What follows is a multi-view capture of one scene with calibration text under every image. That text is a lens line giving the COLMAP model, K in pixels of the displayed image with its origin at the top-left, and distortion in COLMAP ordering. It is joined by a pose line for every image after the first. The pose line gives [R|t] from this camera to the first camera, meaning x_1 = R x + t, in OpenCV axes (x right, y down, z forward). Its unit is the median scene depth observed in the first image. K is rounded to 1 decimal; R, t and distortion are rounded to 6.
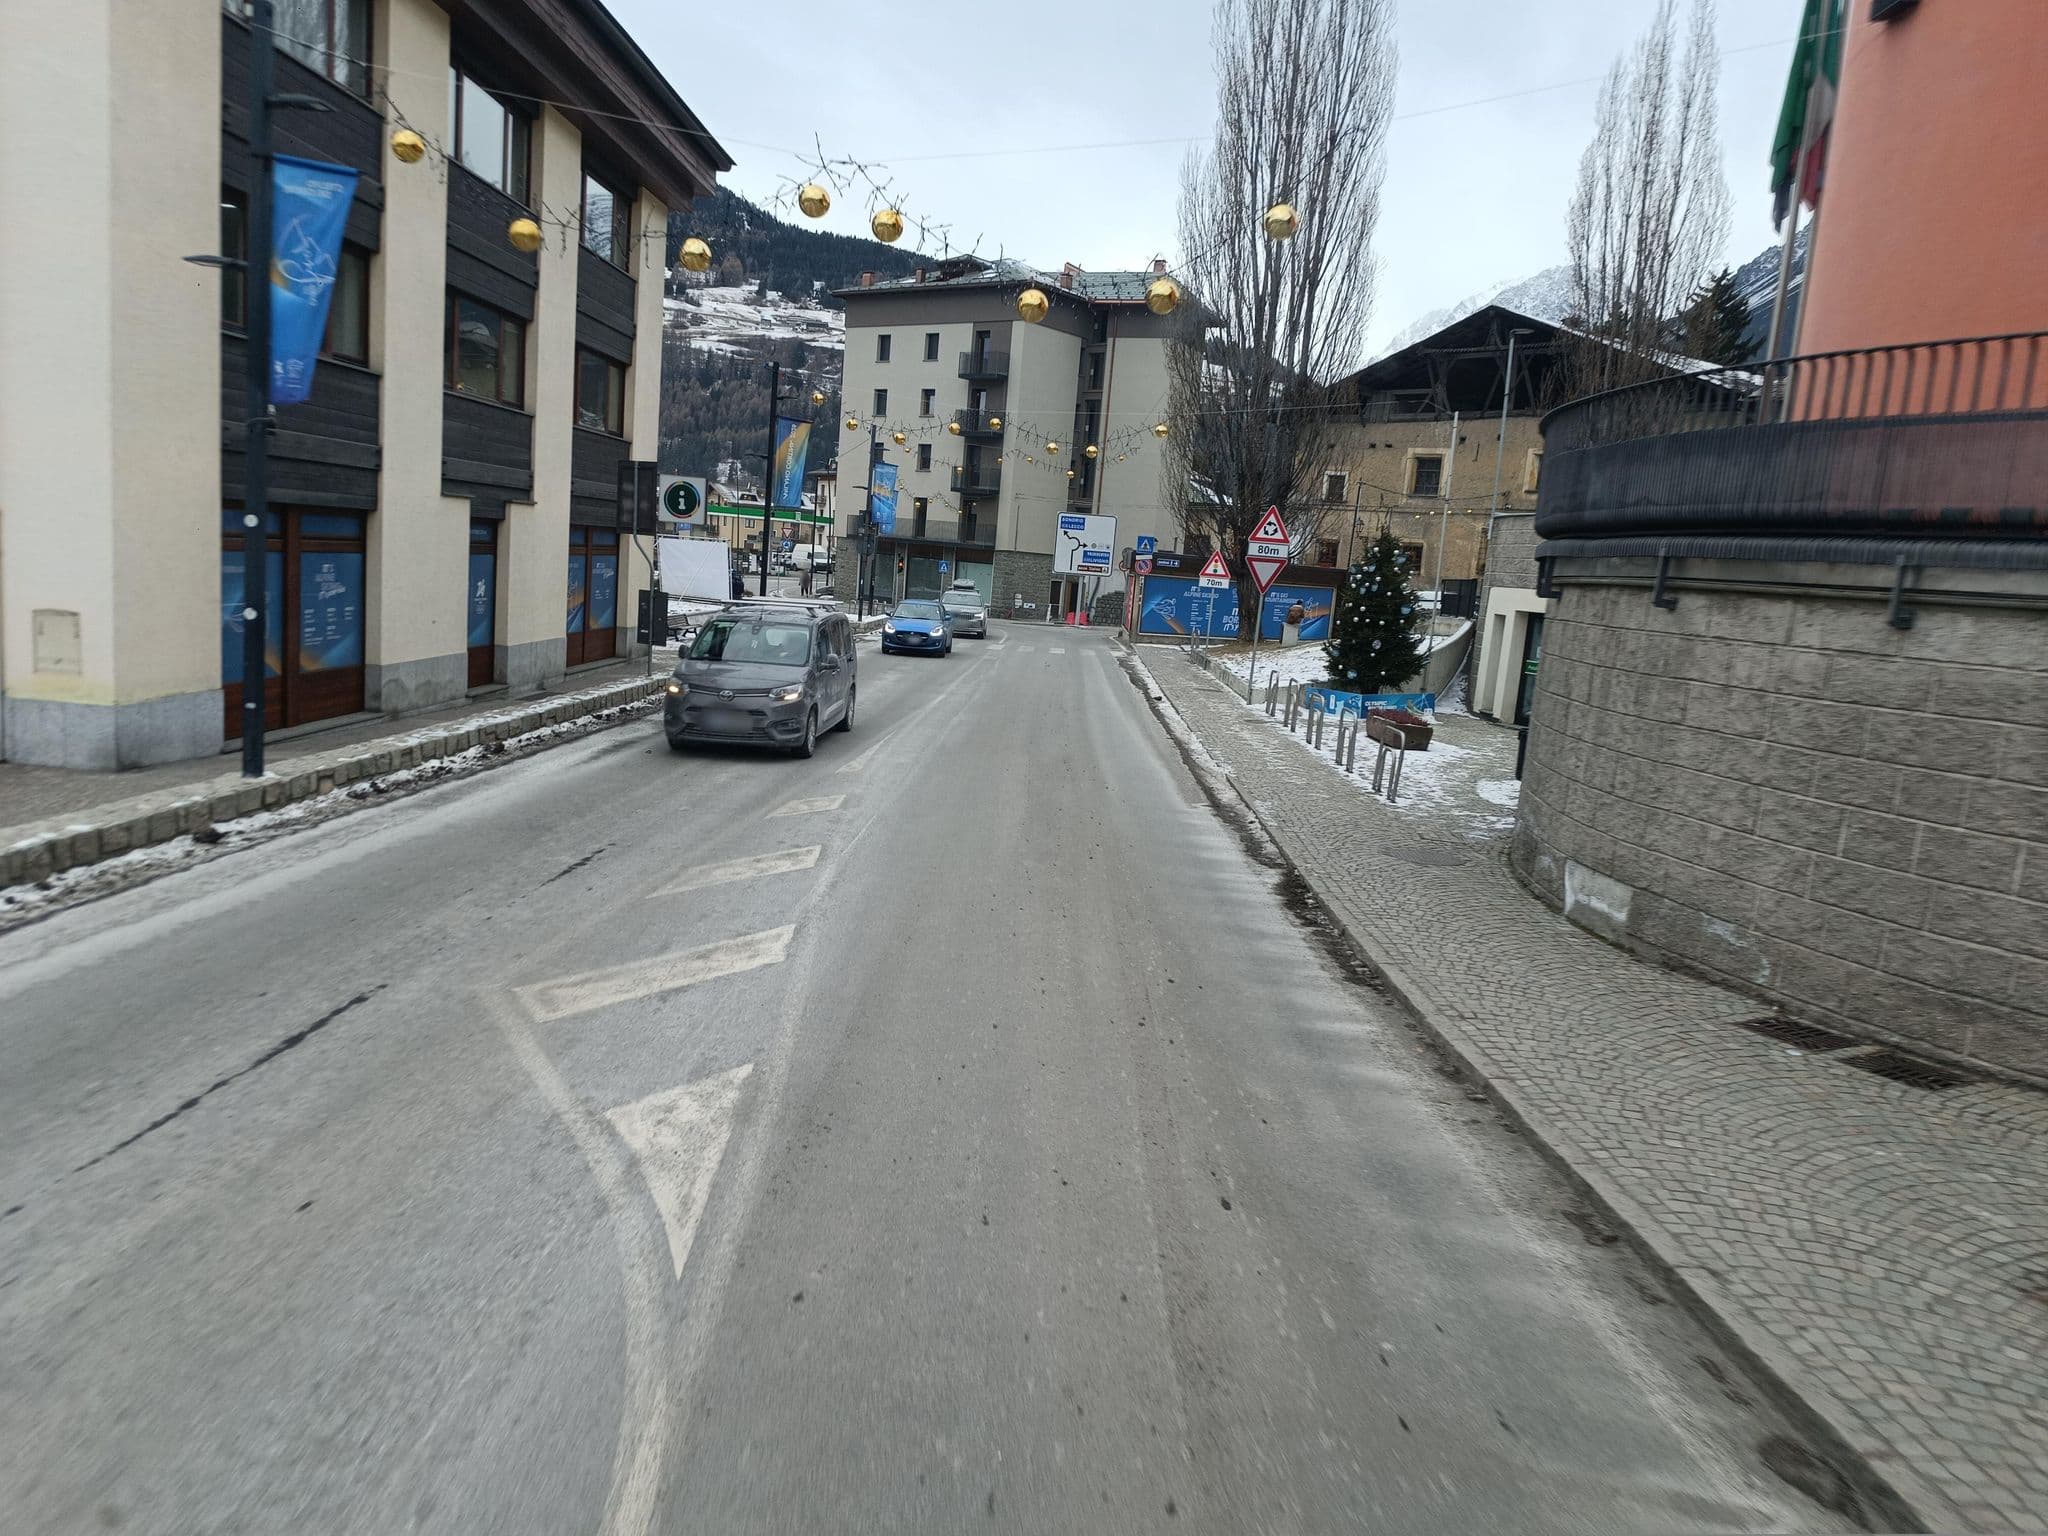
lens RADIAL K [[1538.9, 0, 1008.0], [0, 1538.9, 802.3], [0, 0, 1]] dist [-0.003833, -0.002918]
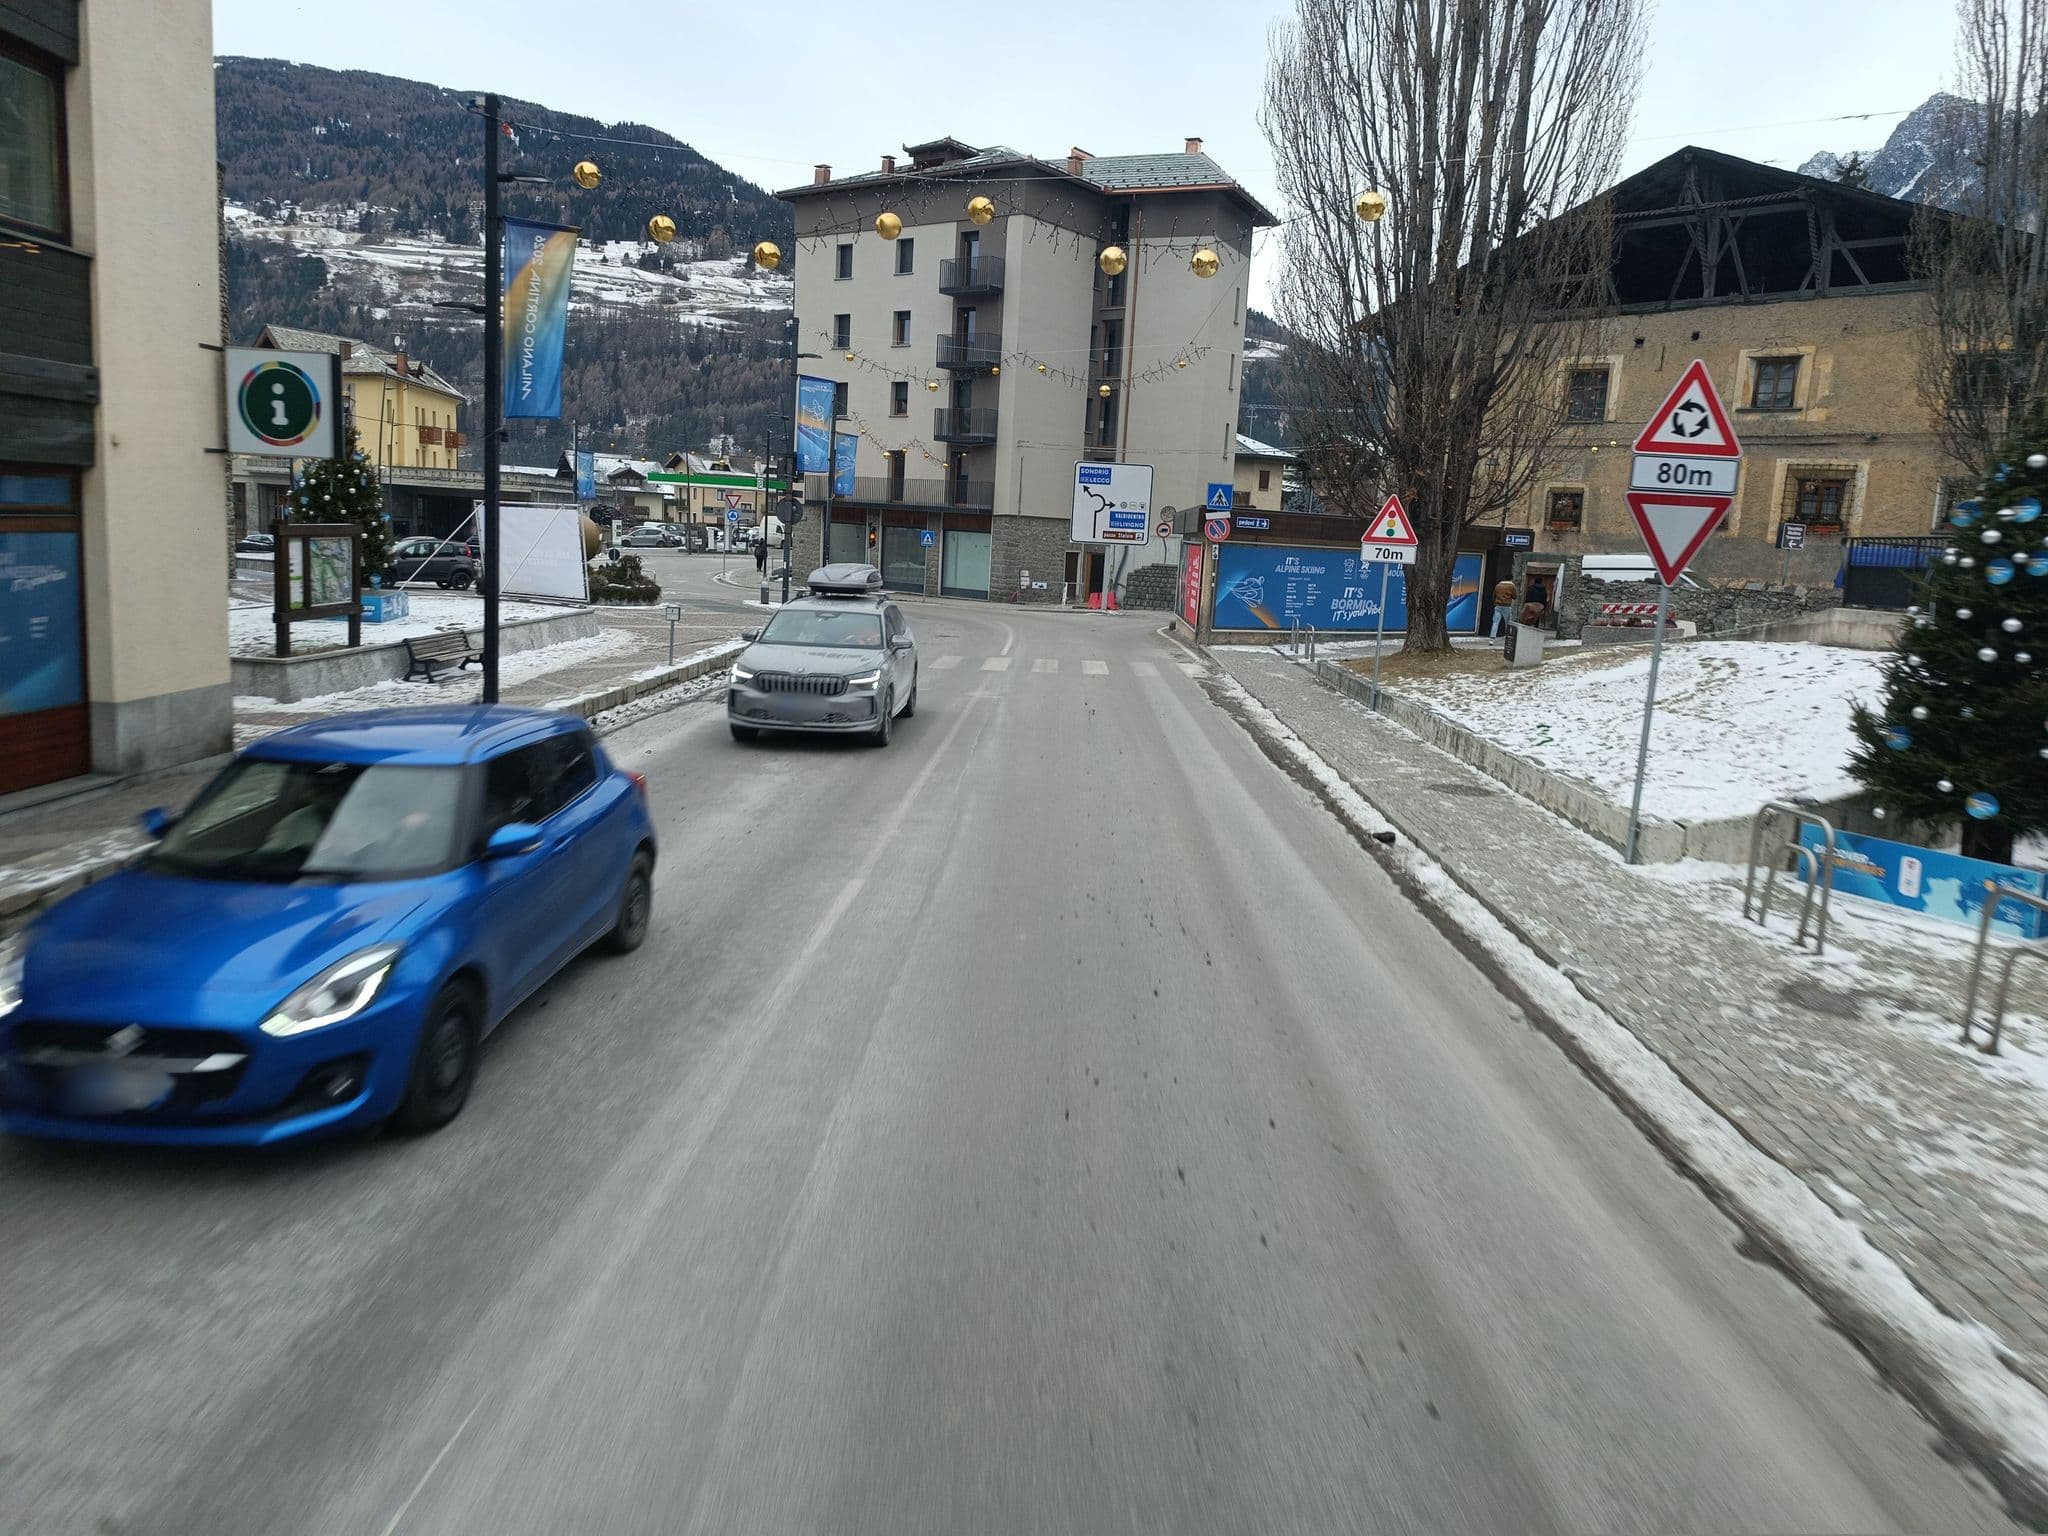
lens RADIAL K [[1488.9, 0, 1024.0], [0, 1488.9, 768.0], [0, 0, 1]] dist [-0.008578, -0.003839]
pose [[0.999578, -0.028285, 0.006633, -0.001504], [0.028266, 0.999596, 0.002843, -0.038270], [-0.006710, -0.002655, 0.999974, 0.250894]]
